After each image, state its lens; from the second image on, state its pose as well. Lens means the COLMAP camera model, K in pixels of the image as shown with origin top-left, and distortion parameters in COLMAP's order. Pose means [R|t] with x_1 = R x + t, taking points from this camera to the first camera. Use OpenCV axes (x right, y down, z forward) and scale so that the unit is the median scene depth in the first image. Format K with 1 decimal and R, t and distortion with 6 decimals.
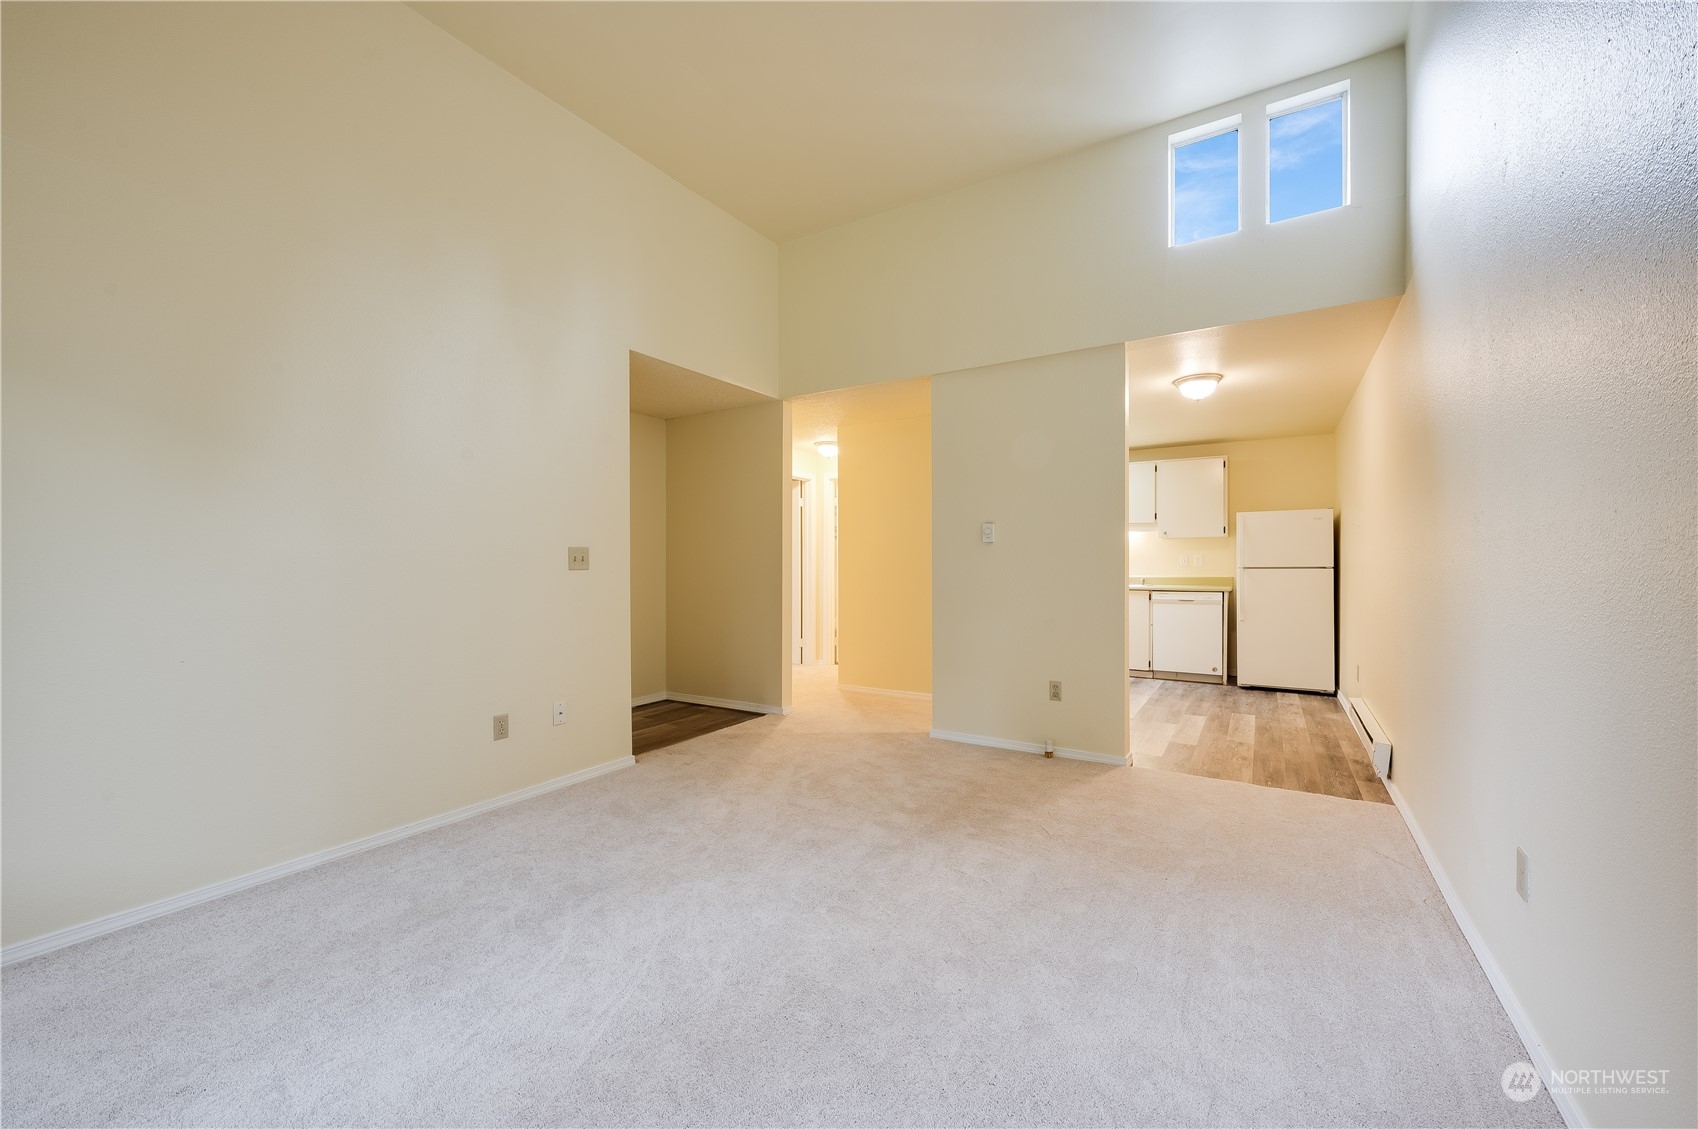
lens RADIAL K [[686.7, 0, 844.6], [0, 686.7, 570.1], [0, 0, 1]] dist [0.000665, 0.000245]
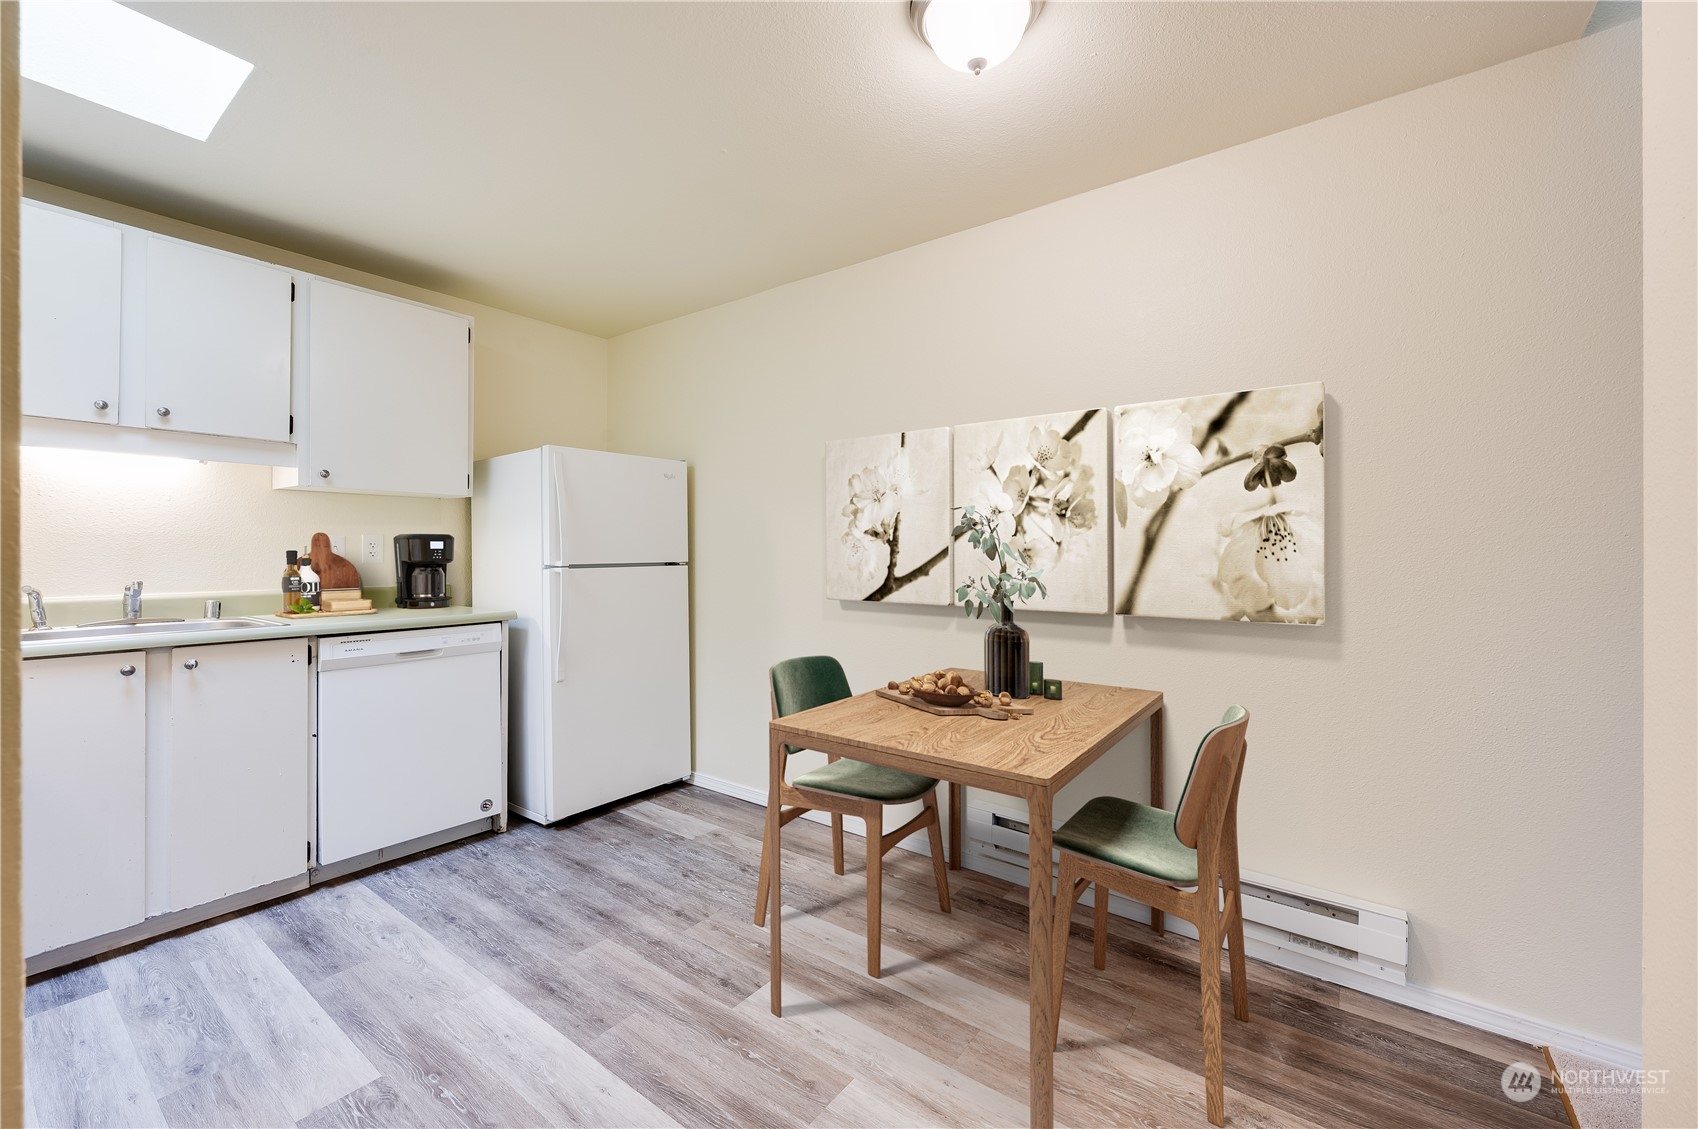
lens RADIAL K [[686.7, 0, 850.8], [0, 686.7, 551.4], [0, 0, 1]] dist [0.000665, 0.000245]
pose [[0.091978, 0.004863, 0.995749, 0.135735], [0.014456, 0.999876, -0.006218, -0.007161], [-0.995656, 0.014967, 0.091896, 0.738976]]
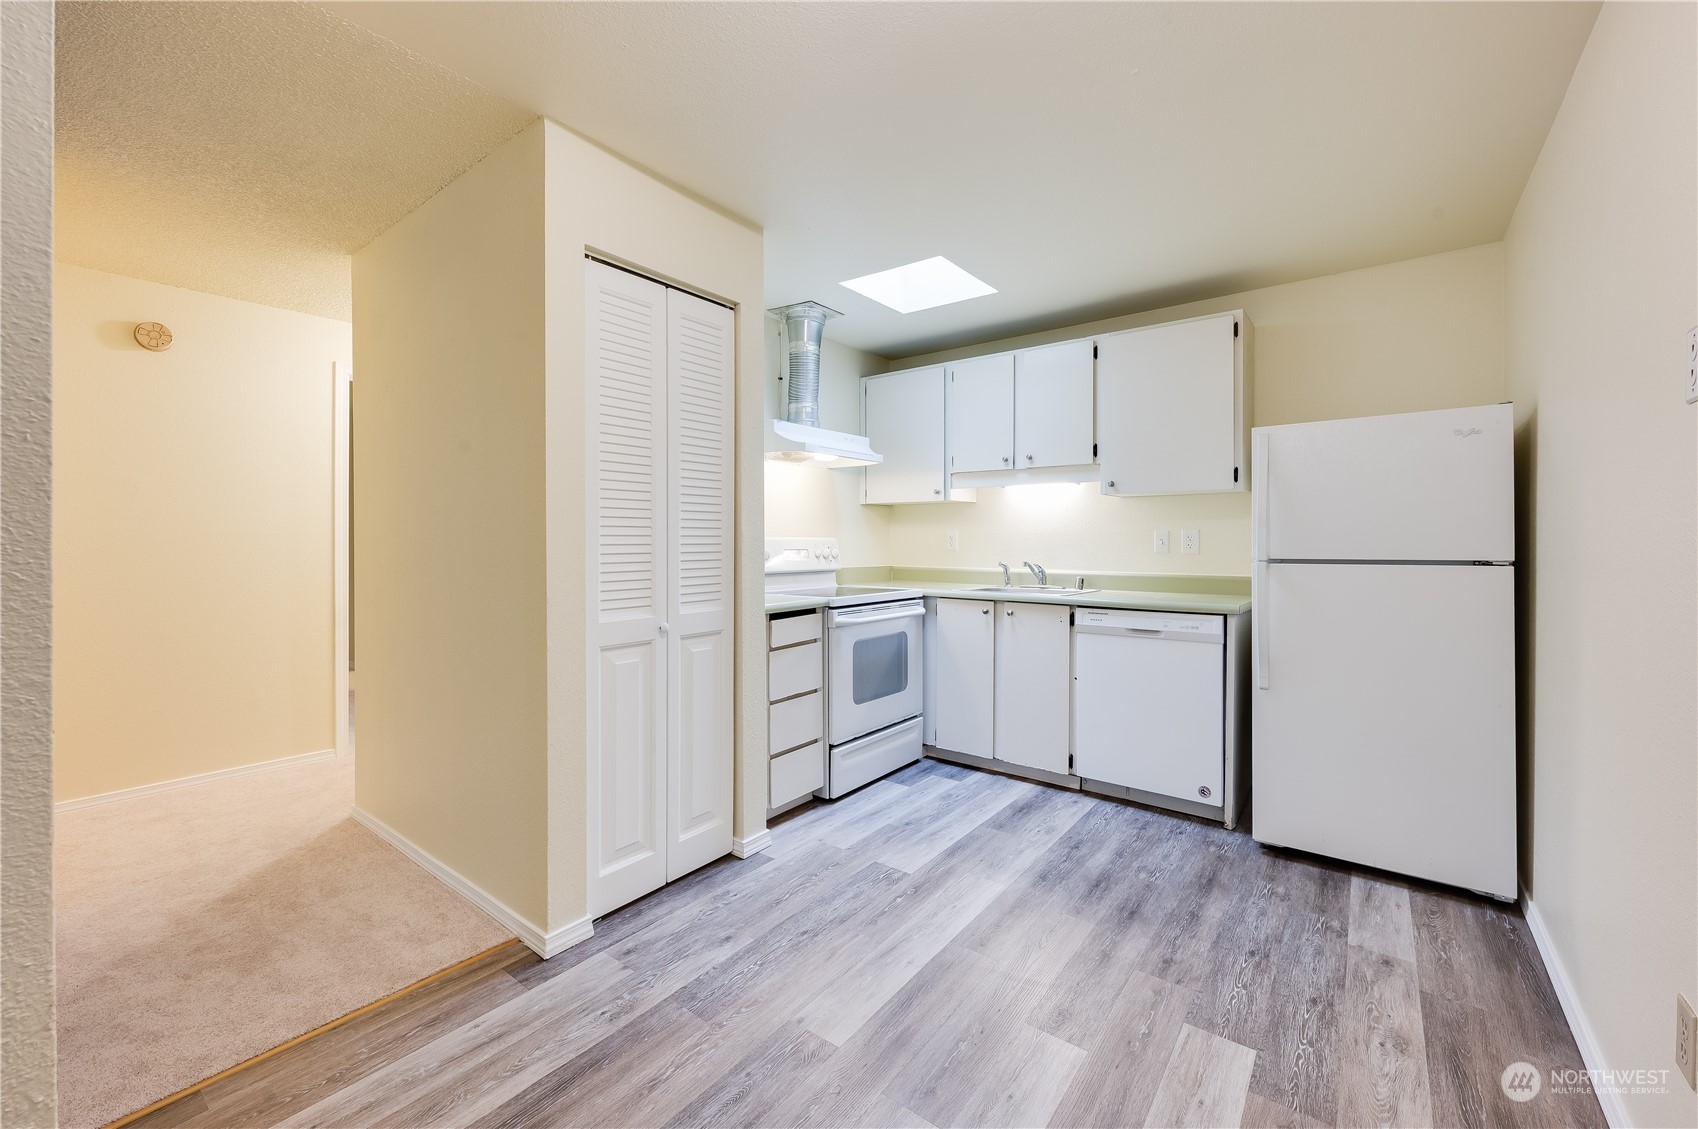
lens RADIAL K [[686.7, 0, 856.7], [0, 686.7, 547.6], [0, 0, 1]] dist [0.000665, 0.000245]
pose [[0.993755, 0.006904, -0.111370, 0.369580], [-0.007836, 0.999938, -0.007932, -0.005398], [0.111309, 0.008755, 0.993747, 0.545446]]
